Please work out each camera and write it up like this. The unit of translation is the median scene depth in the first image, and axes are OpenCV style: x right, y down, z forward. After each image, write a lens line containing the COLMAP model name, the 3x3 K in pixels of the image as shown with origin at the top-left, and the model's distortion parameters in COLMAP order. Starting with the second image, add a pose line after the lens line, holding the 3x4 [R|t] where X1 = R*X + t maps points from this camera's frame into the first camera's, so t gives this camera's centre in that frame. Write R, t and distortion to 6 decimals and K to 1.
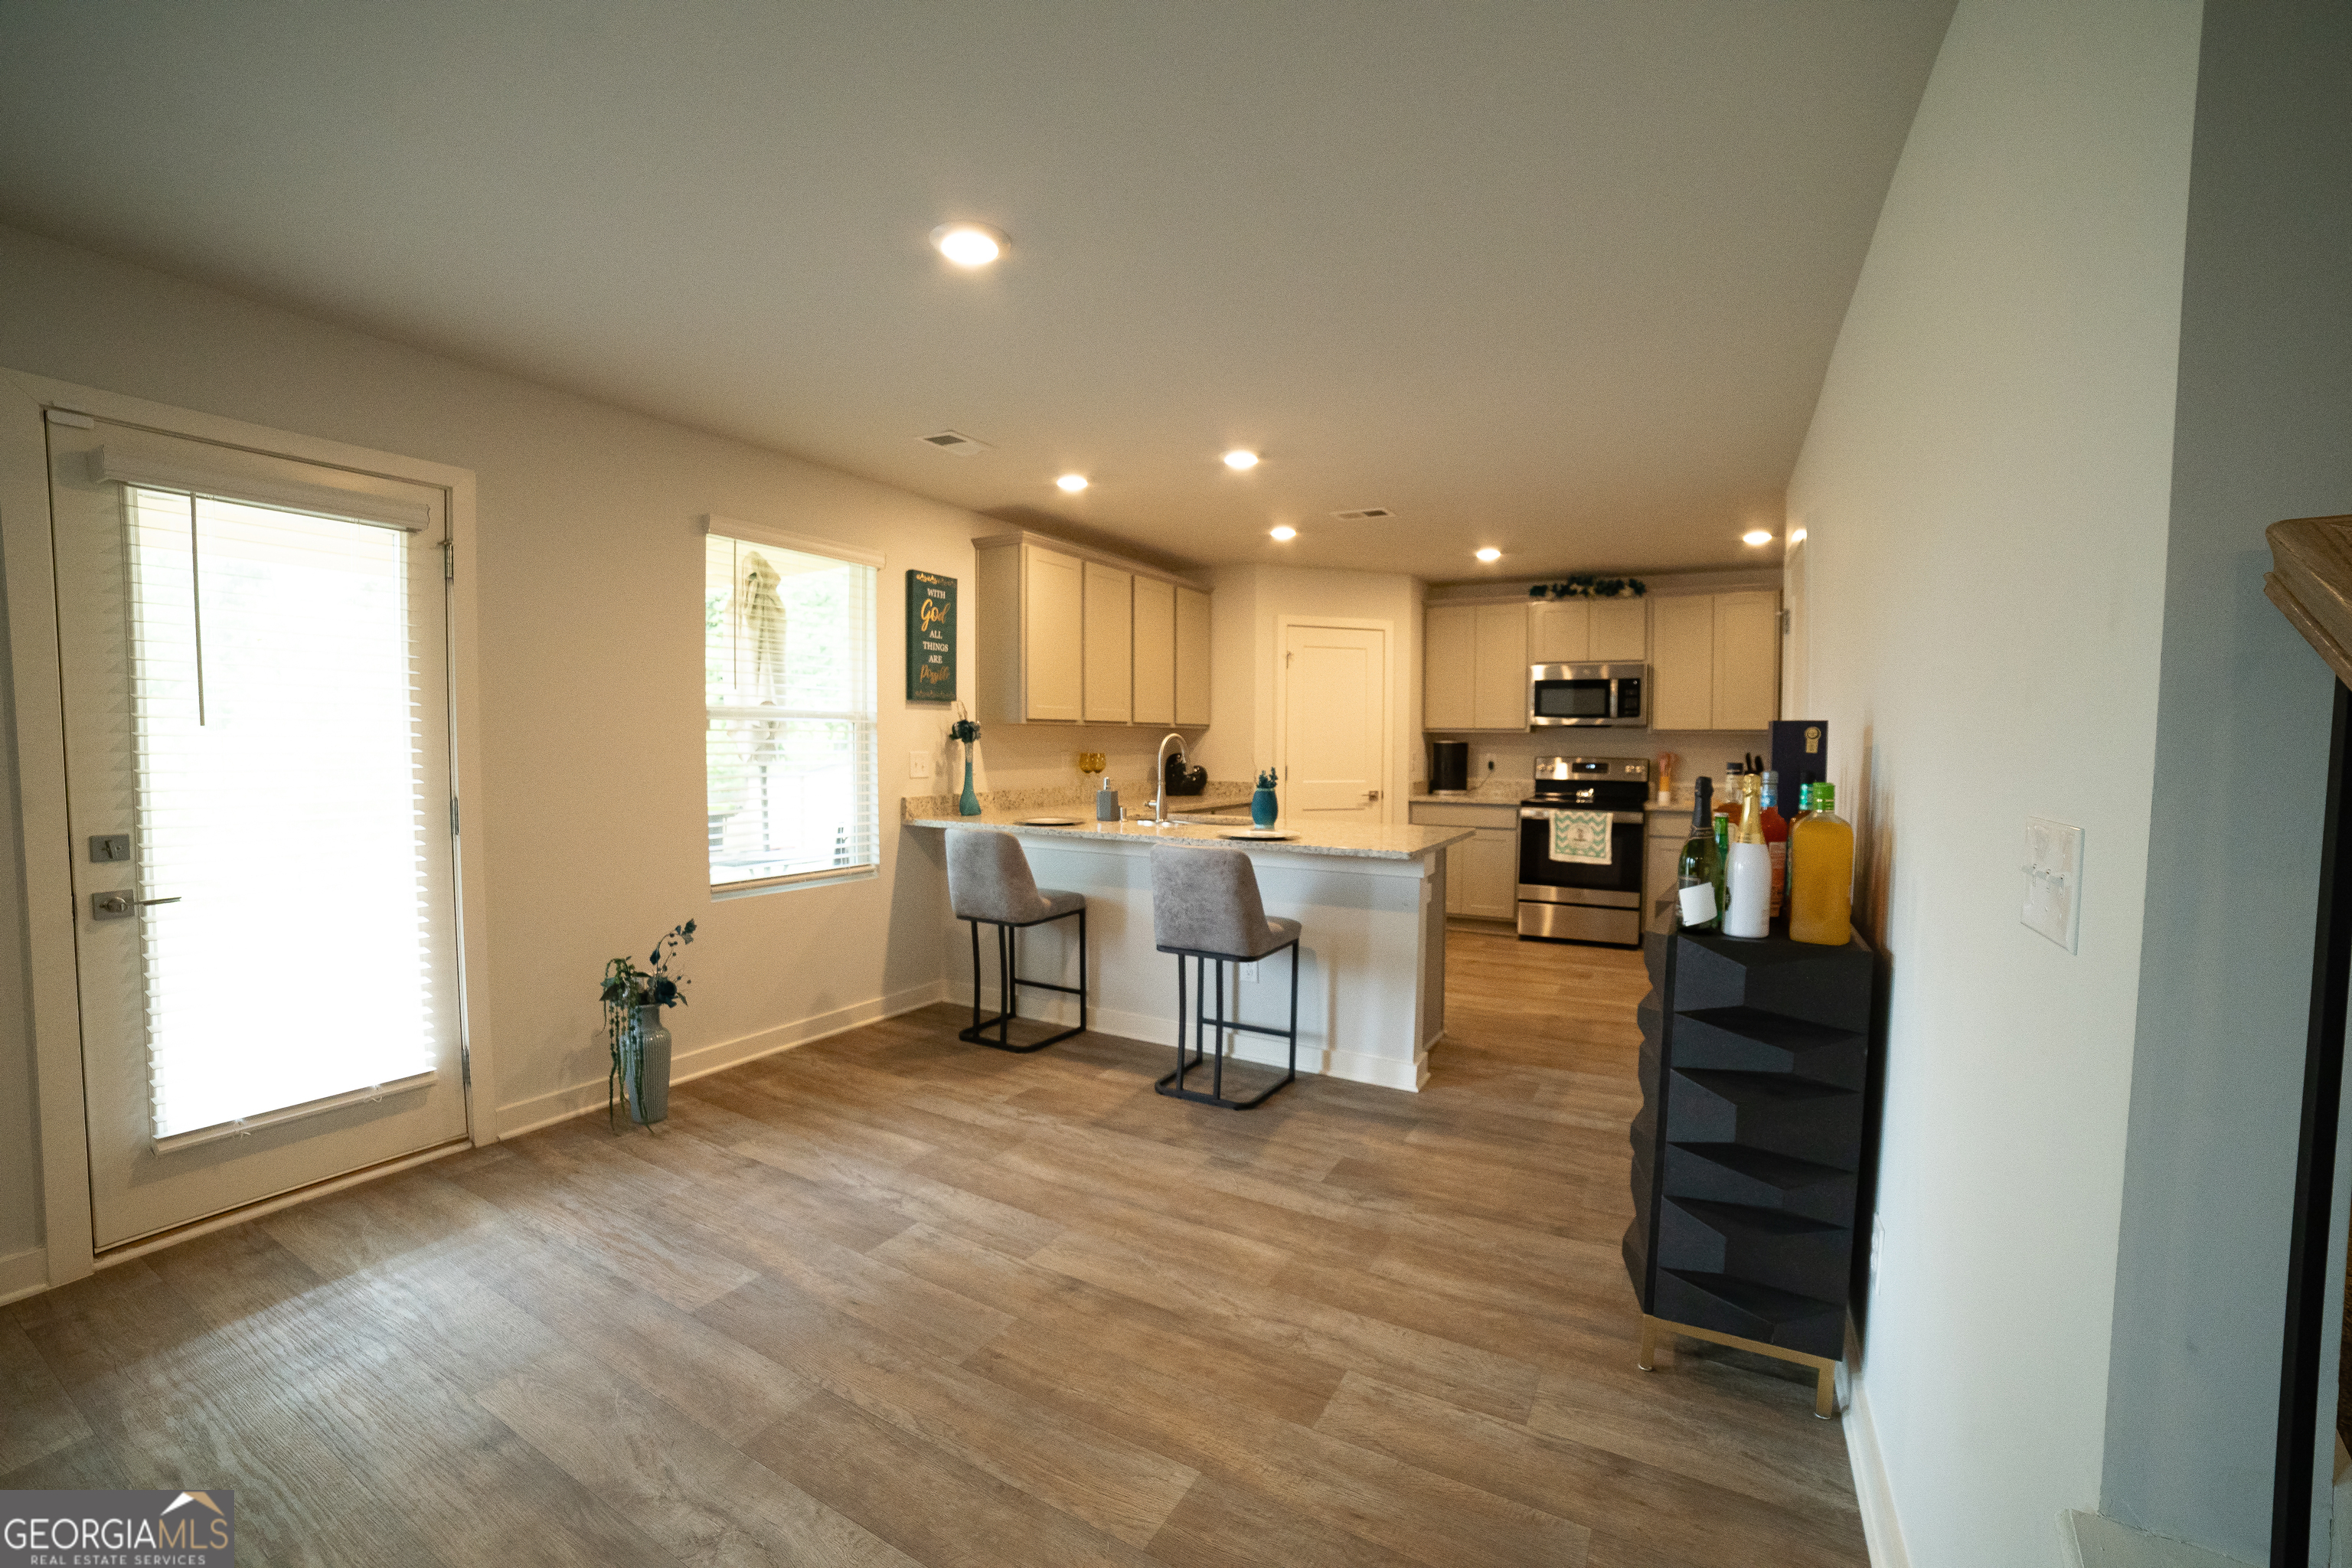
lens RADIAL K [[952.9, 0, 1173.3], [0, 952.9, 785.4], [0, 0, 1]] dist [-0.100670, 0.032003]
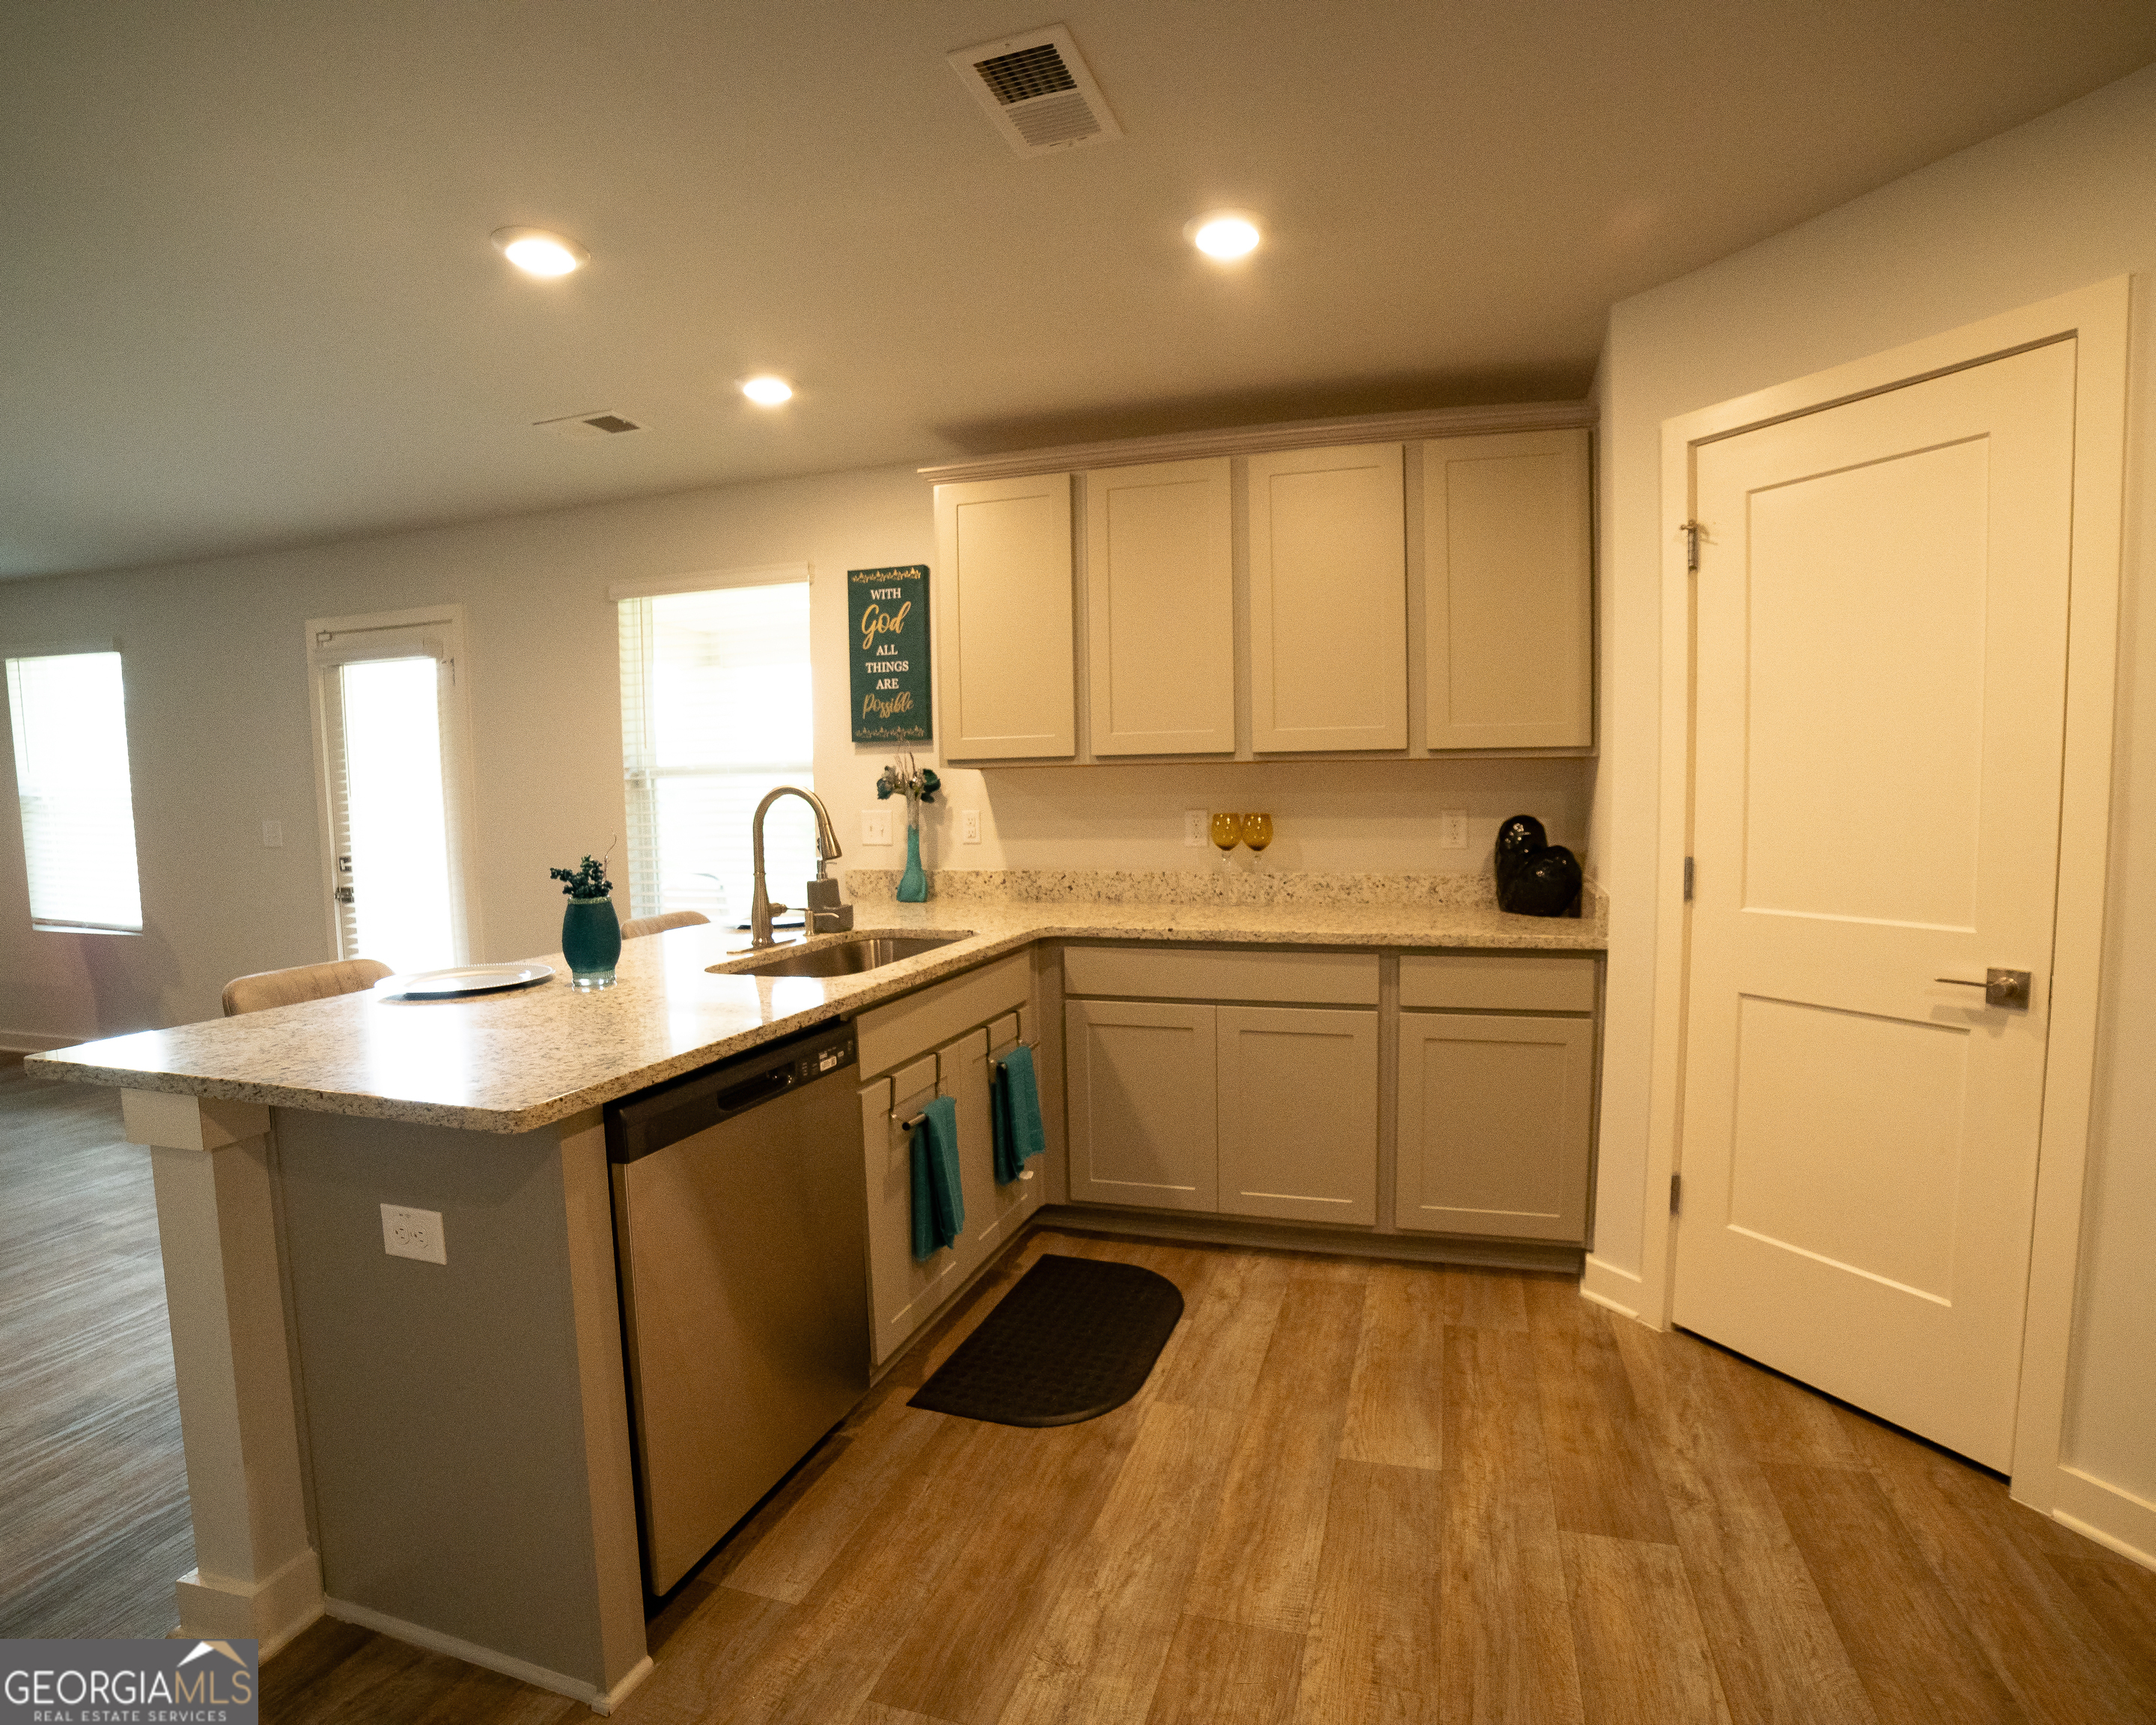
lens RADIAL K [[1052.9, 0, 1164.3], [0, 1052.9, 843.6], [0, 0, 1]] dist [-0.061391, 0.000630]
pose [[0.251257, 0.040924, -0.967055, 0.557011], [-0.030765, 0.998939, 0.034280, -0.041573], [0.967431, 0.021139, 0.252250, 0.945277]]
